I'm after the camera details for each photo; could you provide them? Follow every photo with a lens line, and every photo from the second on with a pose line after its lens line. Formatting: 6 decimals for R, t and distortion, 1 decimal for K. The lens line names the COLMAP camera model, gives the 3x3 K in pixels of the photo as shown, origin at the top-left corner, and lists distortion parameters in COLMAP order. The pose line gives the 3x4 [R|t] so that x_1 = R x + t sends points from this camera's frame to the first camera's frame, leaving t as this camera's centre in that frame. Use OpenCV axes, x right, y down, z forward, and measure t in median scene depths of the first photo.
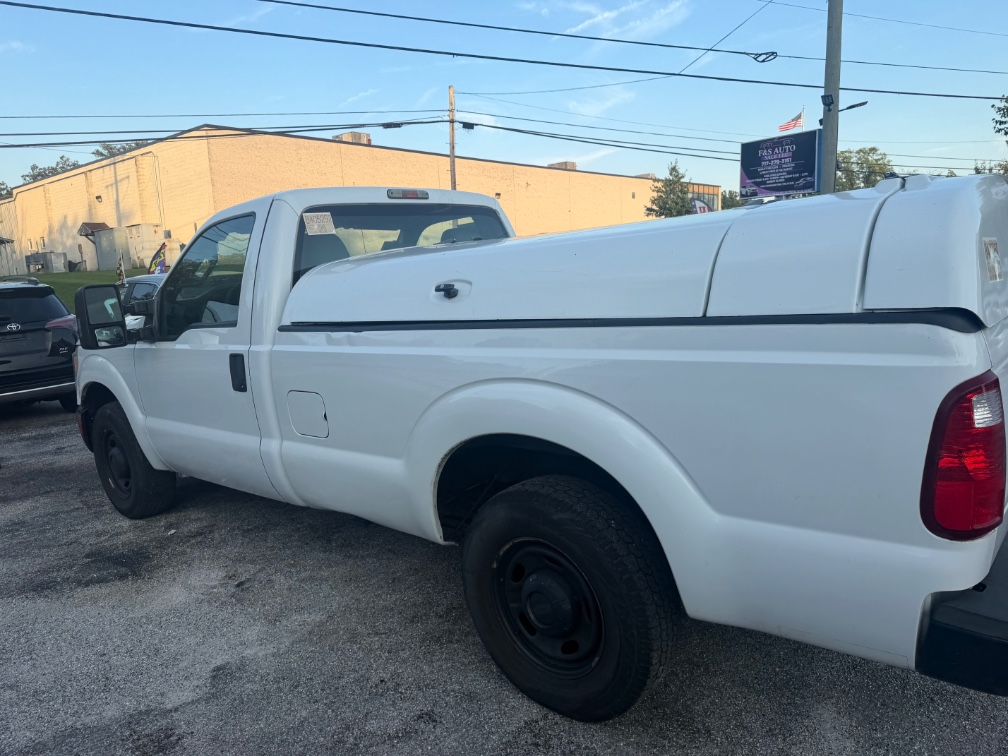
lens RADIAL K [[708.3, 0, 493.9], [0, 708.3, 377.3], [0, 0, 1]] dist [0.017397, -0.021151]
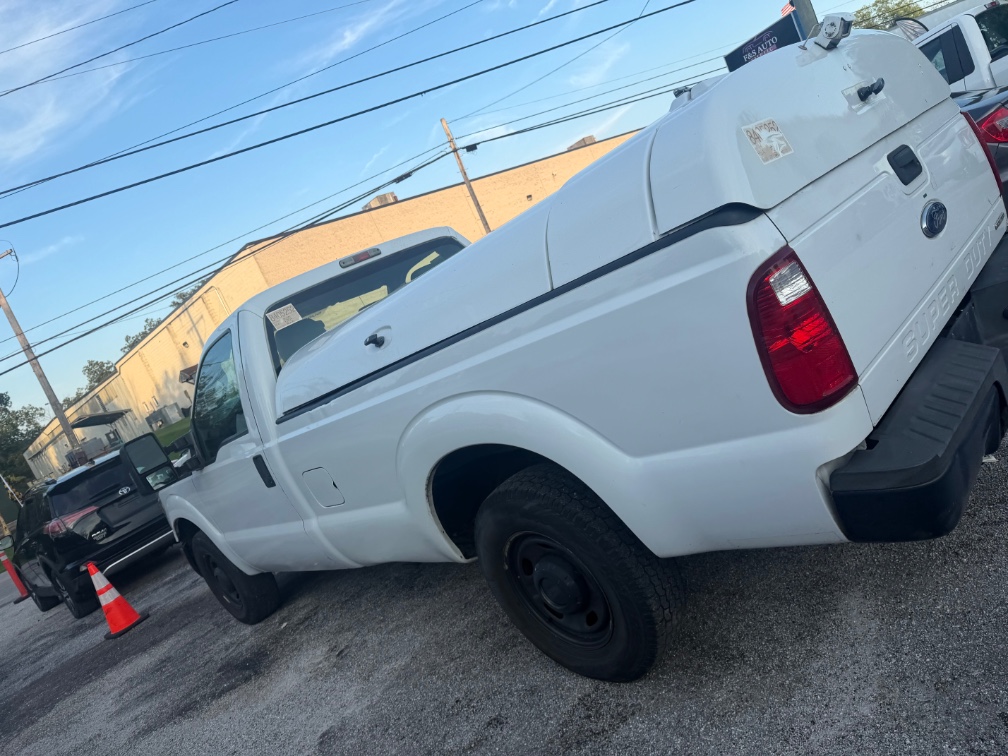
lens RADIAL K [[708.3, 0, 507.4], [0, 708.3, 376.1], [0, 0, 1]] dist [0.017397, -0.021151]
pose [[0.925636, -0.356616, -0.126586, 0.185708], [0.355291, 0.934149, -0.033674, 0.027295], [0.130259, -0.013805, 0.991384, -0.036848]]
